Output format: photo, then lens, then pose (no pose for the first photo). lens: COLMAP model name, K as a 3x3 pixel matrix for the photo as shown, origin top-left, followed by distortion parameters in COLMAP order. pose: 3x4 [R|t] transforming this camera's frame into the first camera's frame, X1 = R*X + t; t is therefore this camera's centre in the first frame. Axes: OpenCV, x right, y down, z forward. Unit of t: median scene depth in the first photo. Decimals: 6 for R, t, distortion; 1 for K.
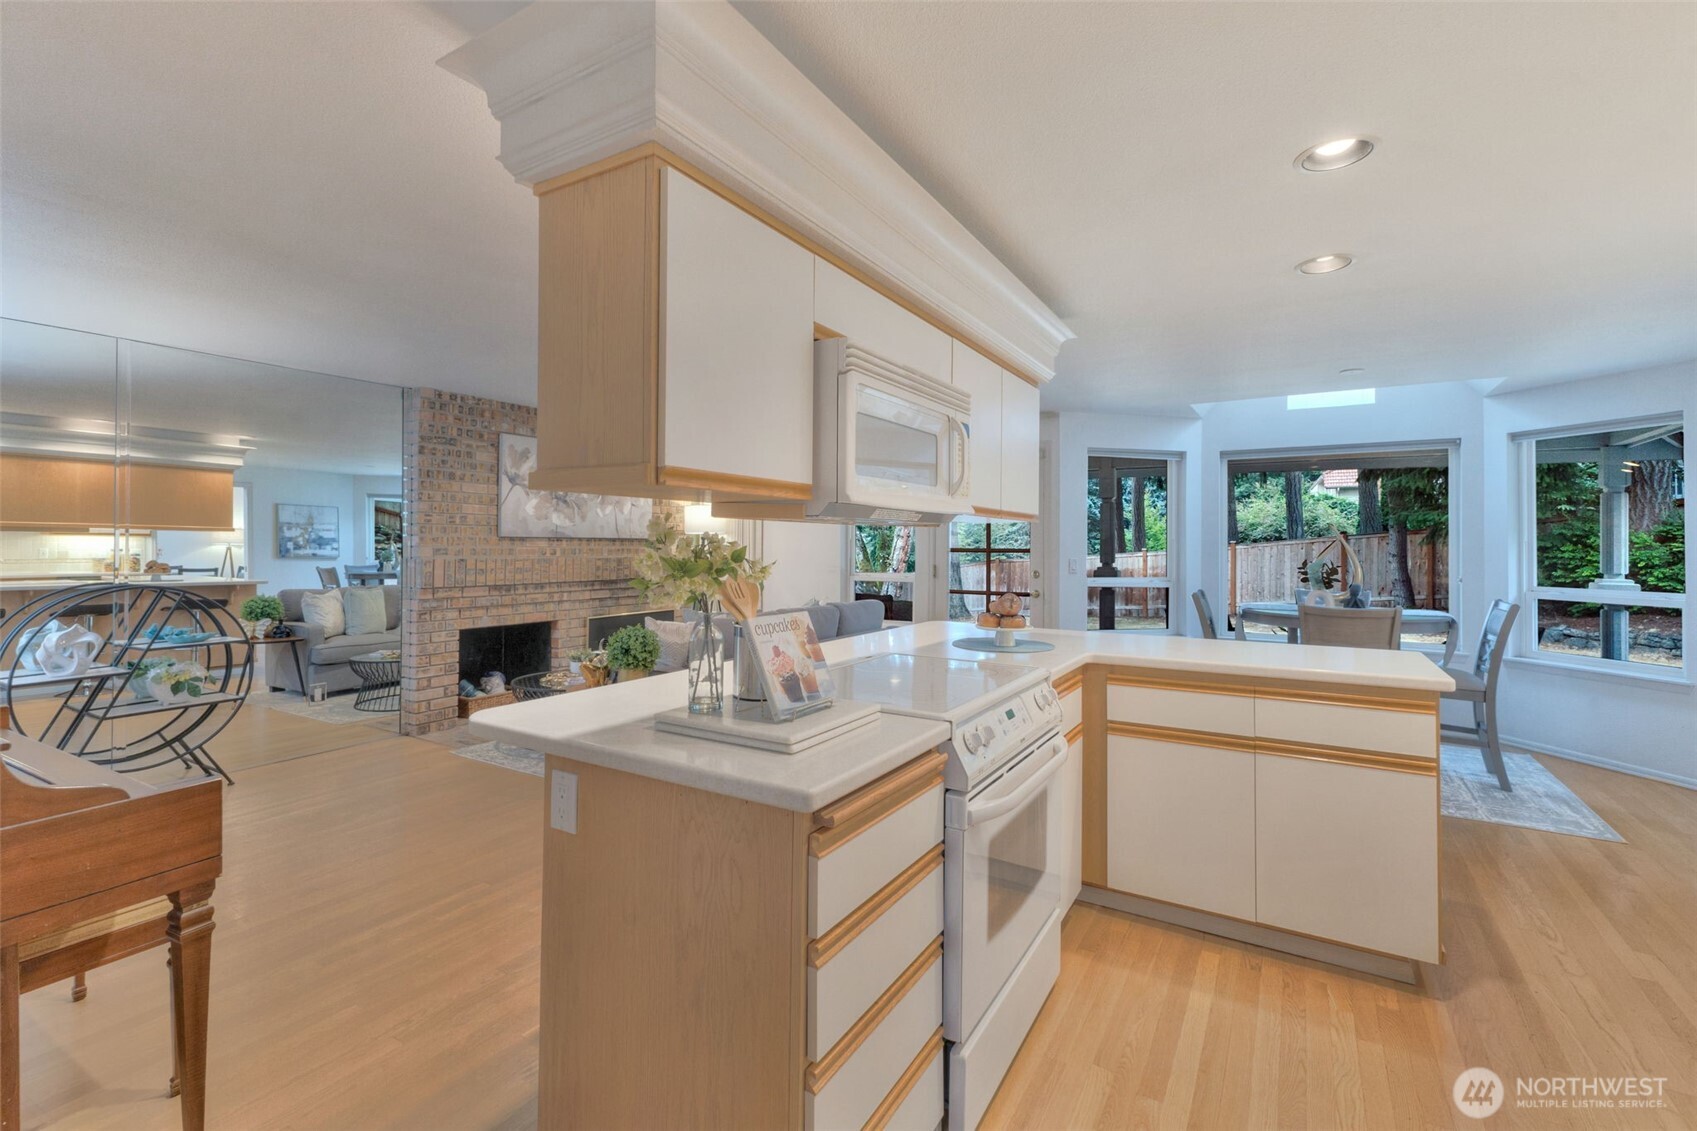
lens RADIAL K [[736.3, 0, 853.1], [0, 736.3, 555.1], [0, 0, 1]] dist [-0.001392, 0.000074]
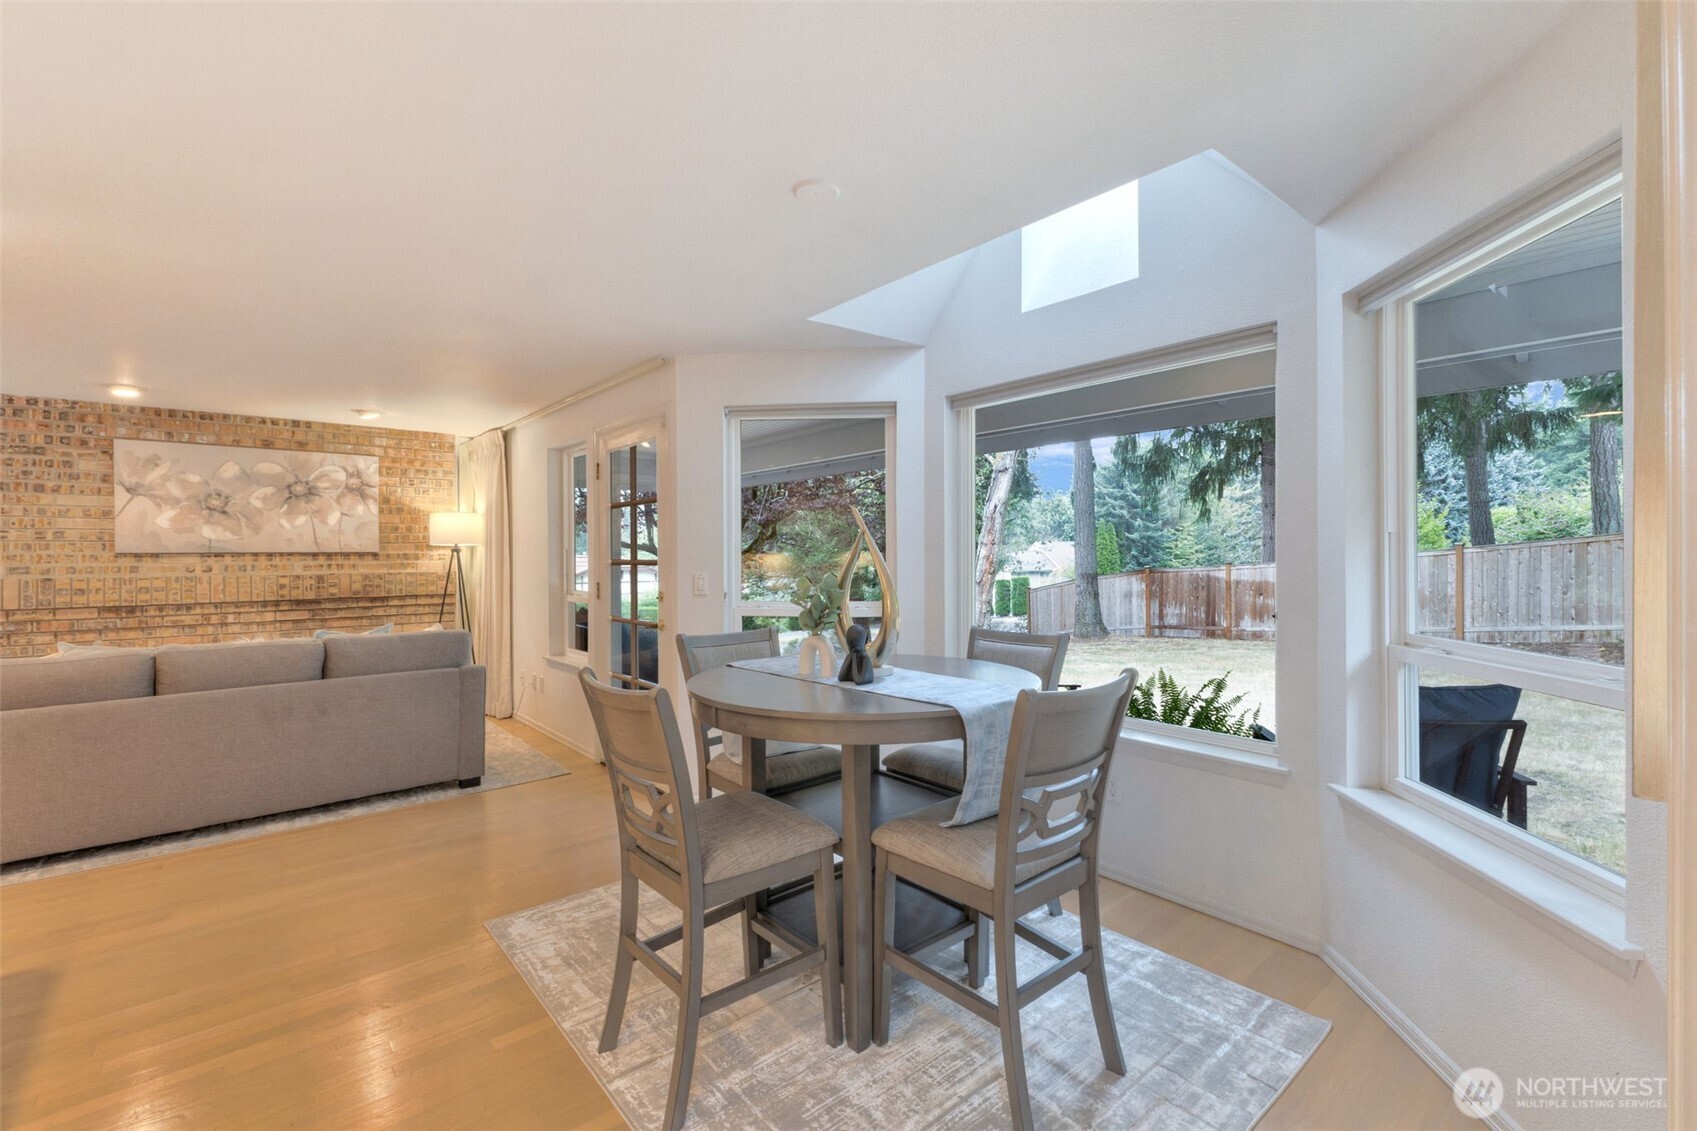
lens RADIAL K [[736.3, 0, 853.1], [0, 736.3, 555.1], [0, 0, 1]] dist [-0.001392, 0.000074]
pose [[0.945101, -0.011471, -0.326576, 0.663128], [0.007473, 0.999881, -0.013494, -0.003358], [0.326692, 0.010313, 0.945075, 0.433738]]
